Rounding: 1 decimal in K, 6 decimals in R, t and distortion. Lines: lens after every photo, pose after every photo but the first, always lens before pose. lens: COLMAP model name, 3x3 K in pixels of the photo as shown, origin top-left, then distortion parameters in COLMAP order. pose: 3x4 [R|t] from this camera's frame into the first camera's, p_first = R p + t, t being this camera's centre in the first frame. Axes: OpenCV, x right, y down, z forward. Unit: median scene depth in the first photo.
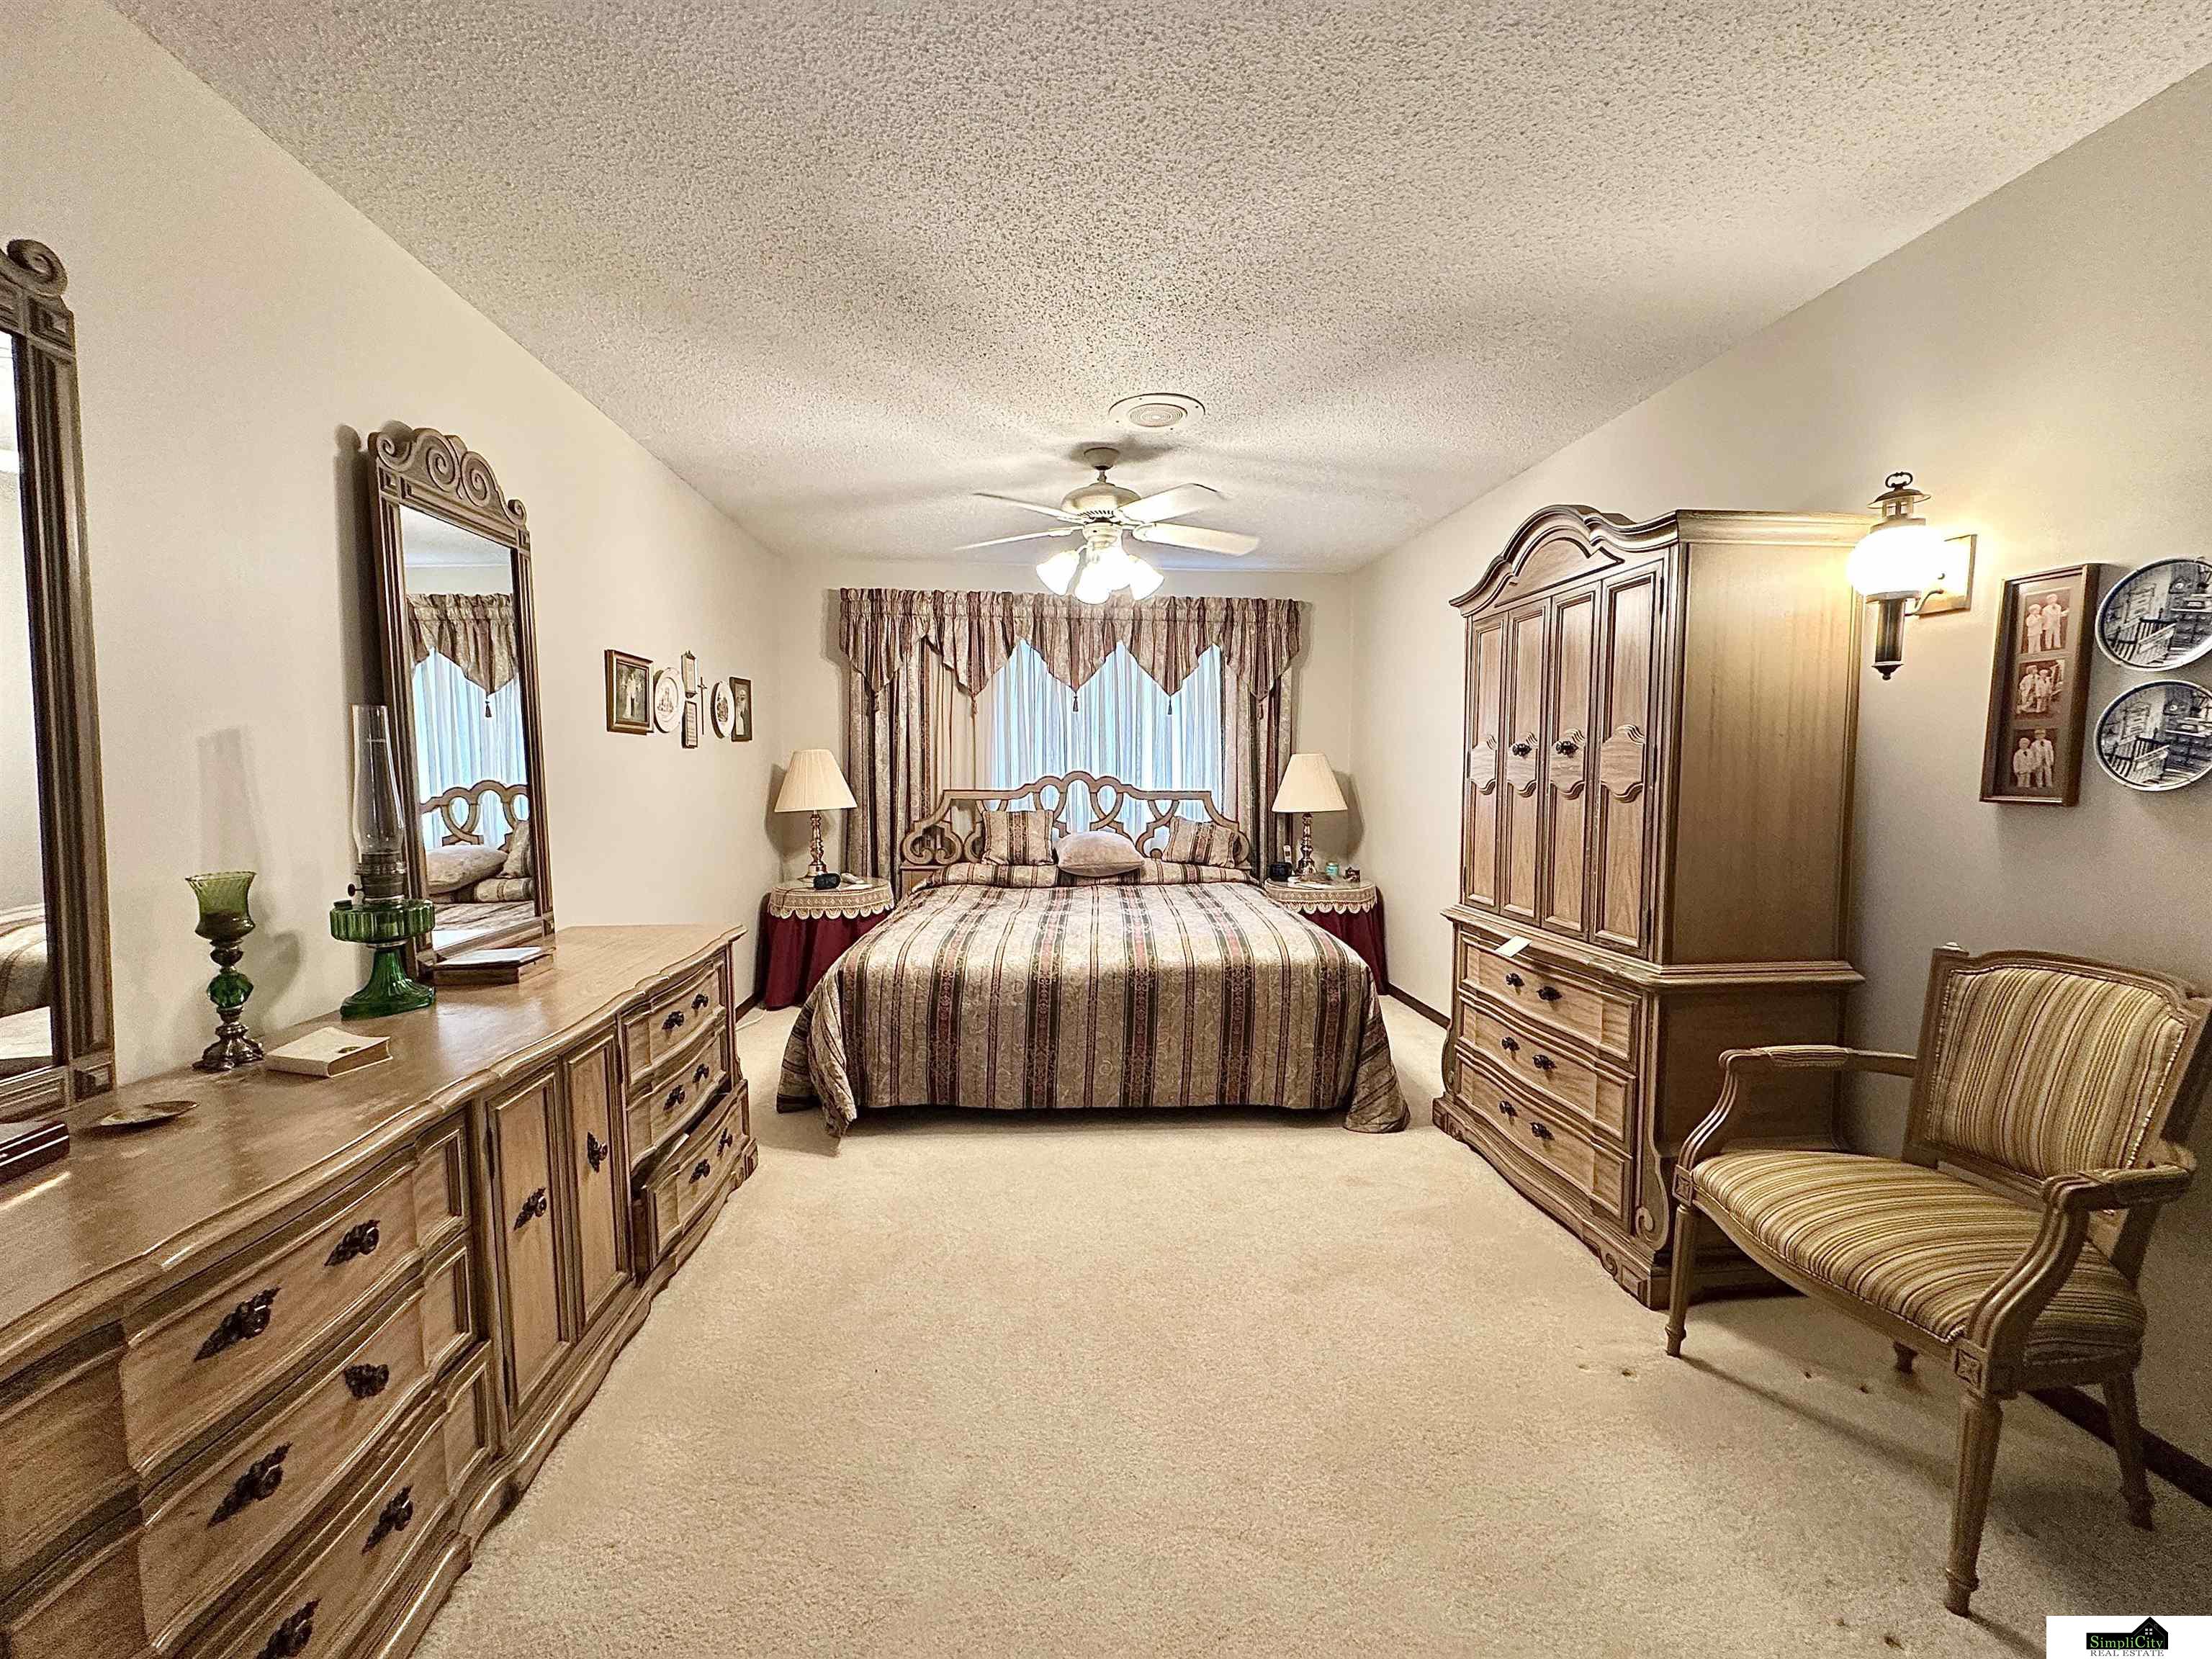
lens RADIAL K [[881.8, 0, 1100.5], [0, 881.8, 819.9], [0, 0, 1]] dist [-0.003299, 0.001947]
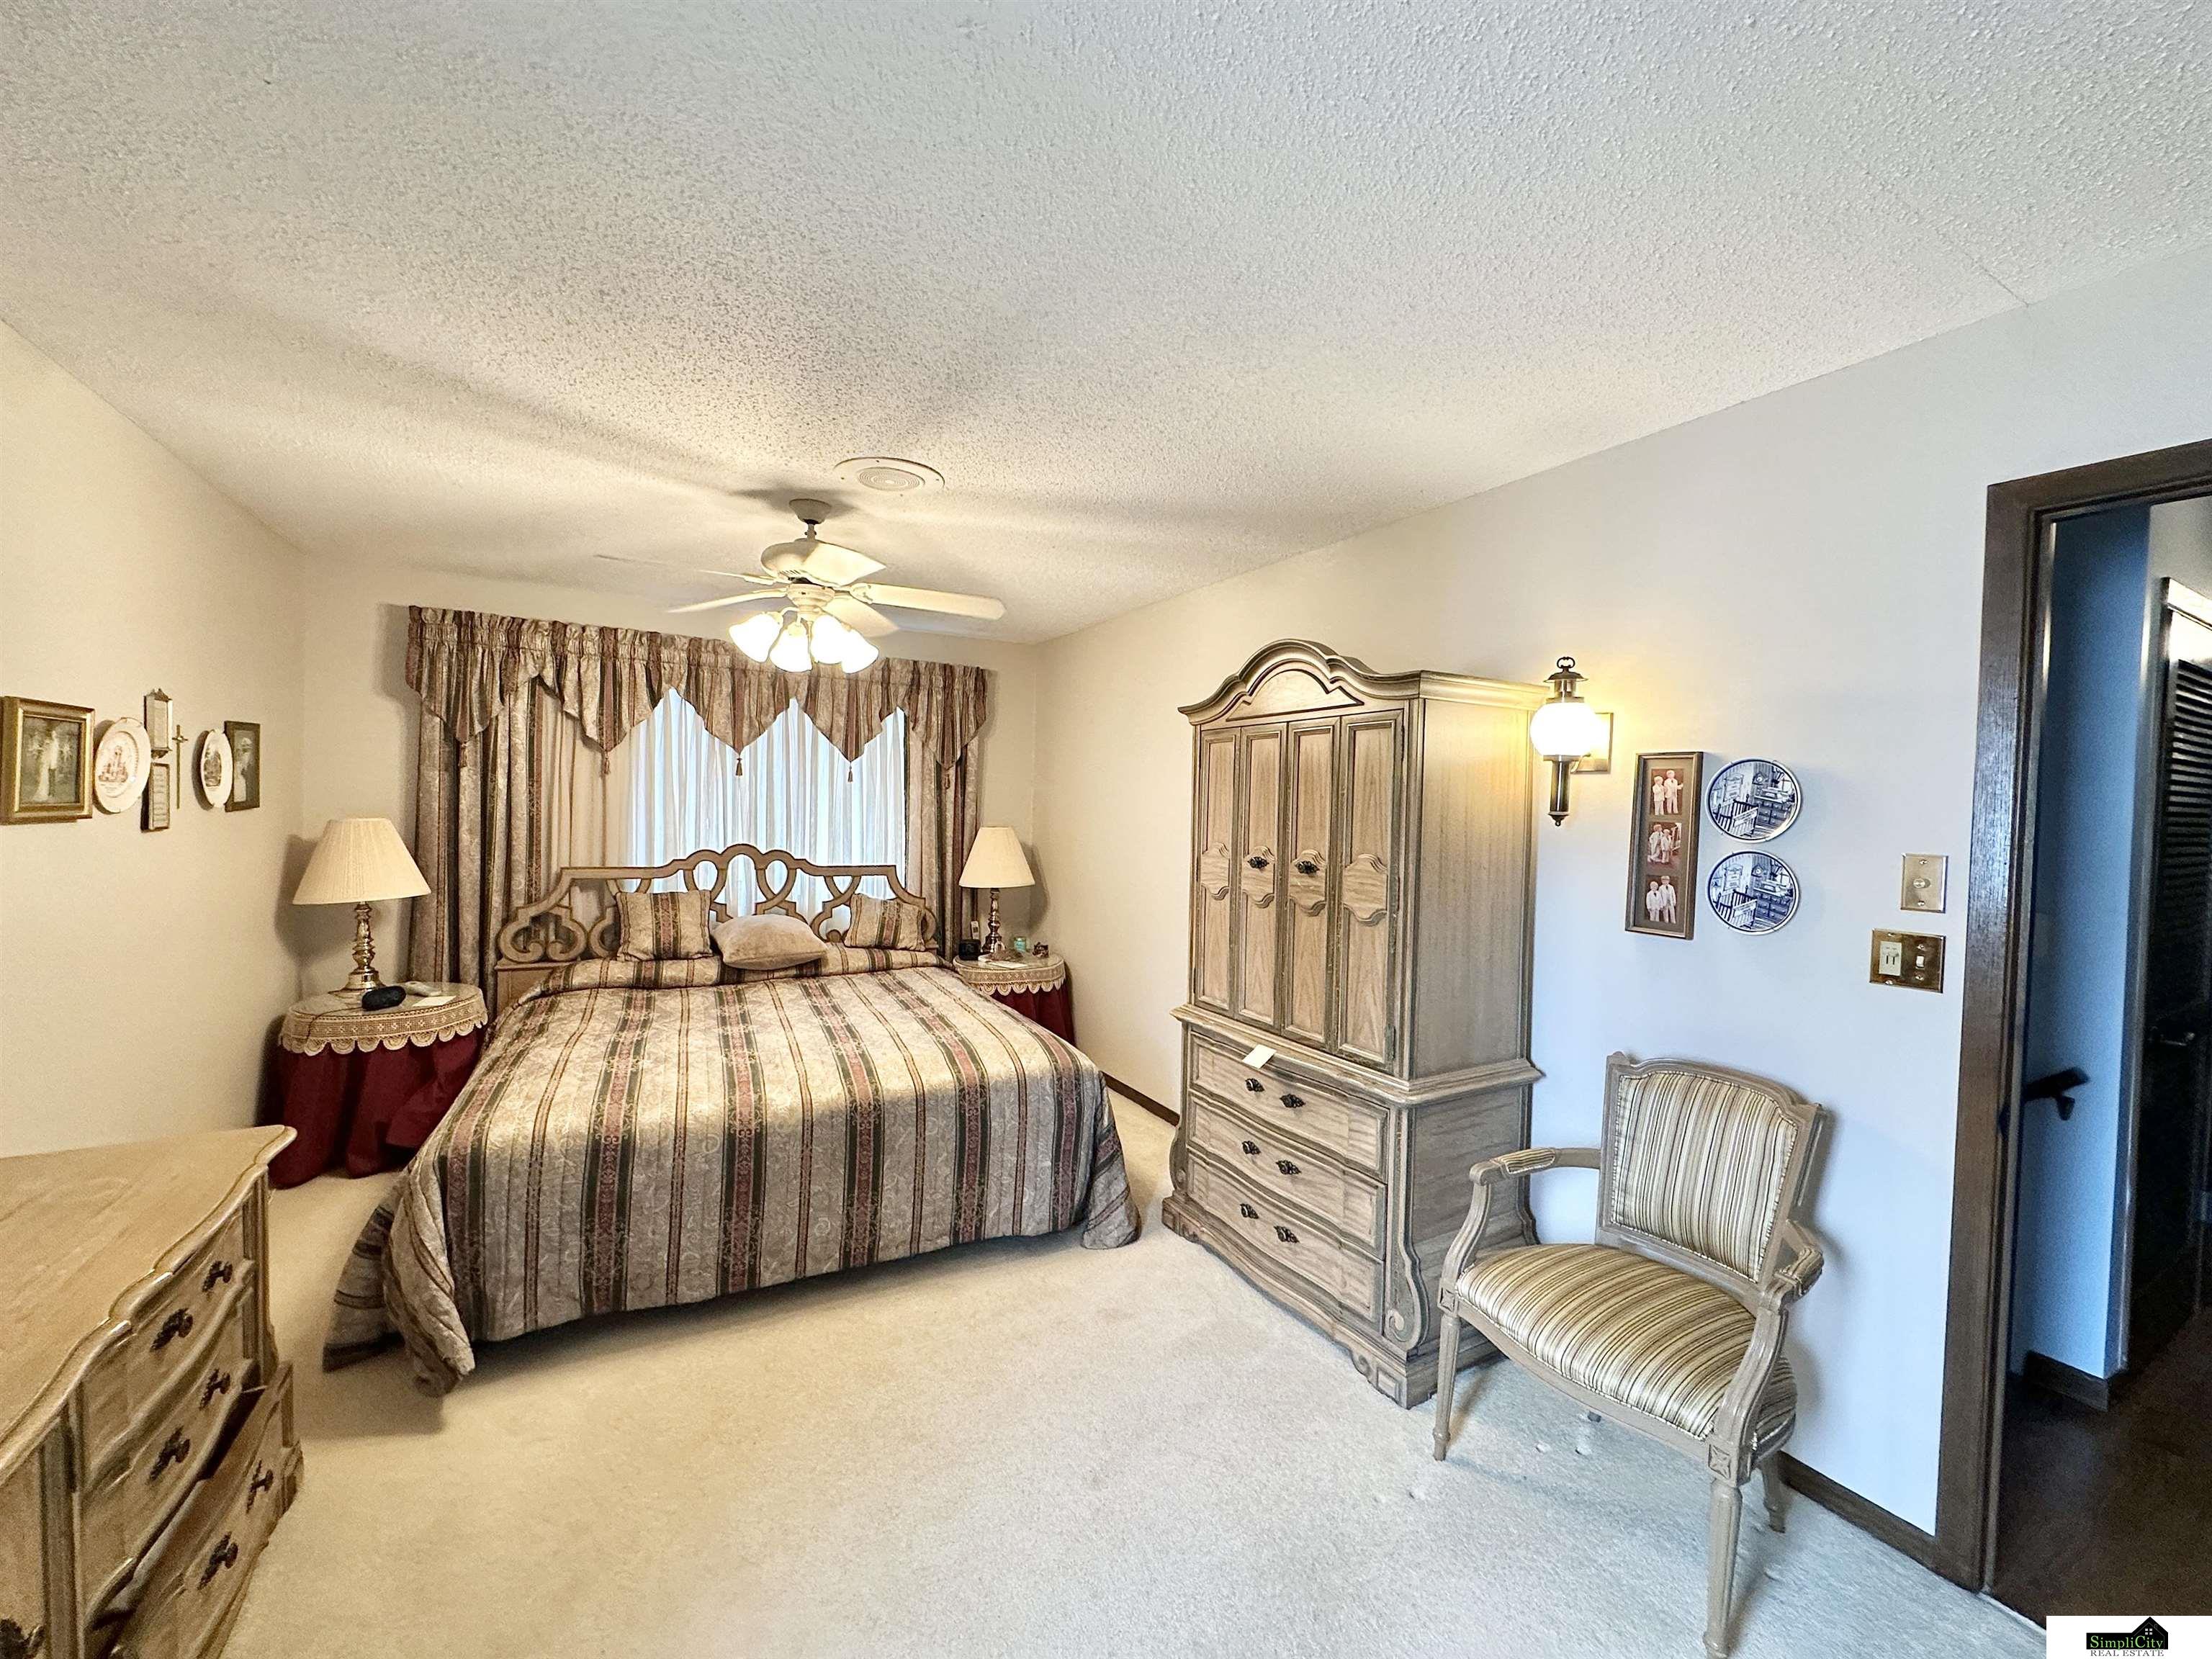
lens RADIAL K [[881.8, 0, 1100.5], [0, 881.8, 819.9], [0, 0, 1]] dist [-0.003299, 0.001947]
pose [[0.909621, 0.011000, 0.415294, -0.106623], [0.003549, 0.999407, -0.034244, -0.079590], [-0.415424, 0.032623, 0.909043, 0.104455]]
